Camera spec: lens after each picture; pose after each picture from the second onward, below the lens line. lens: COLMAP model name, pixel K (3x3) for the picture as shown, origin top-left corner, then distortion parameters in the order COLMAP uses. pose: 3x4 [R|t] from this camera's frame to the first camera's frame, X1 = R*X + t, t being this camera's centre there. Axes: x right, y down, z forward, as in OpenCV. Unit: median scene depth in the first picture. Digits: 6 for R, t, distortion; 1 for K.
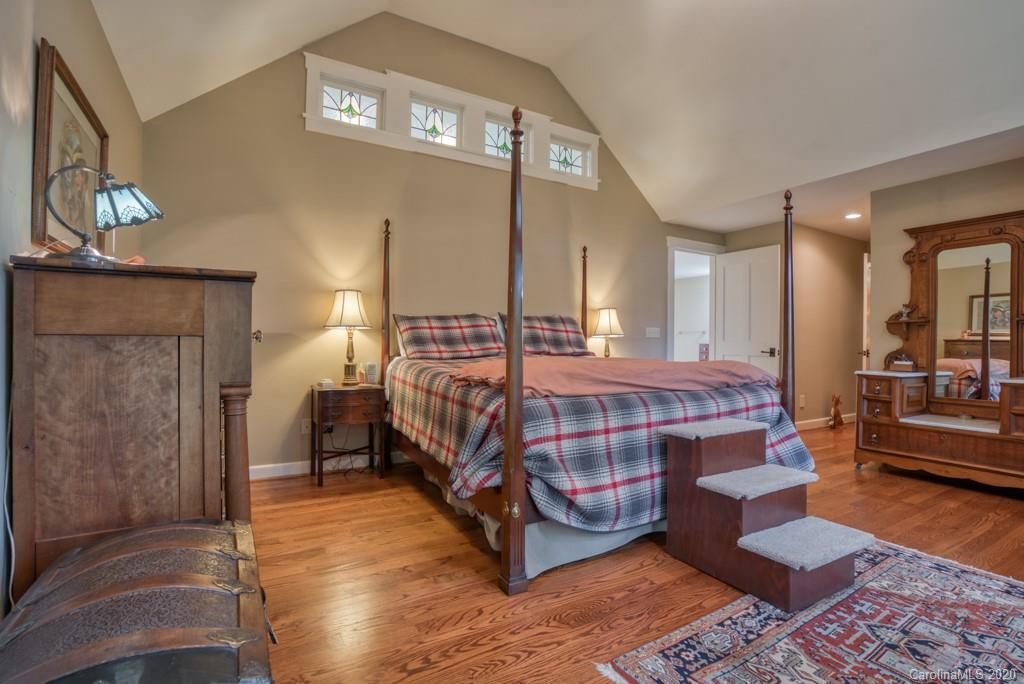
lens RADIAL K [[471.5, 0, 512.1], [0, 471.5, 334.0], [0, 0, 1]] dist [-0.040957, 0.014209]
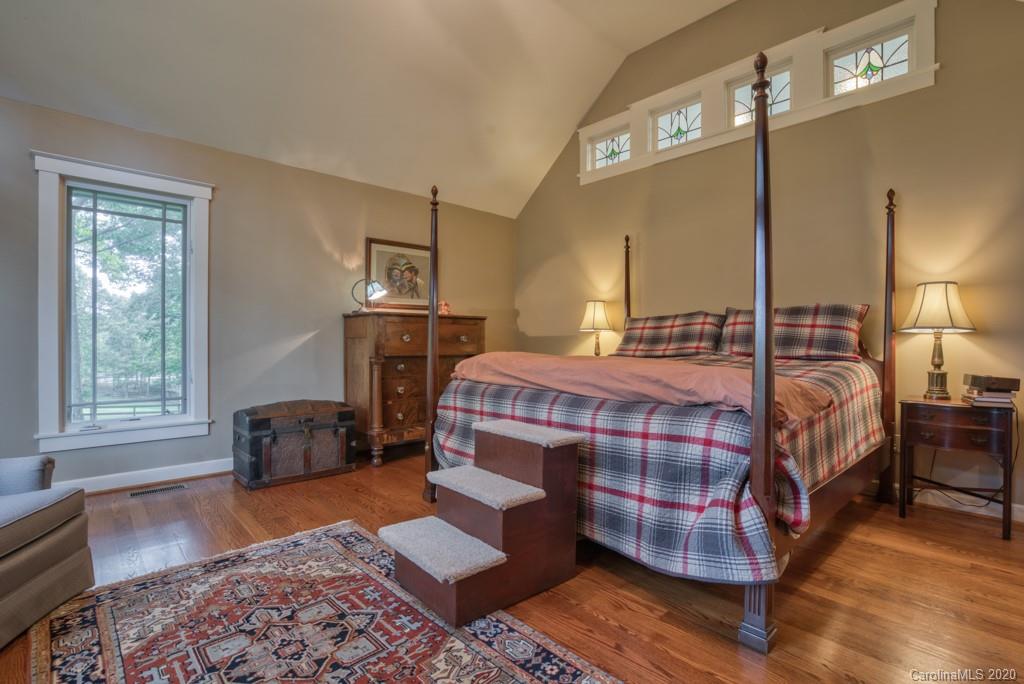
lens RADIAL K [[473.0, 0, 515.9], [0, 473.0, 340.2], [0, 0, 1]] dist [-0.057602, 0.022928]
pose [[0.229871, -0.004635, -0.973210, 1.089590], [0.011880, 0.999928, -0.001957, 0.016985], [0.973149, -0.011112, 0.229910, 0.631425]]
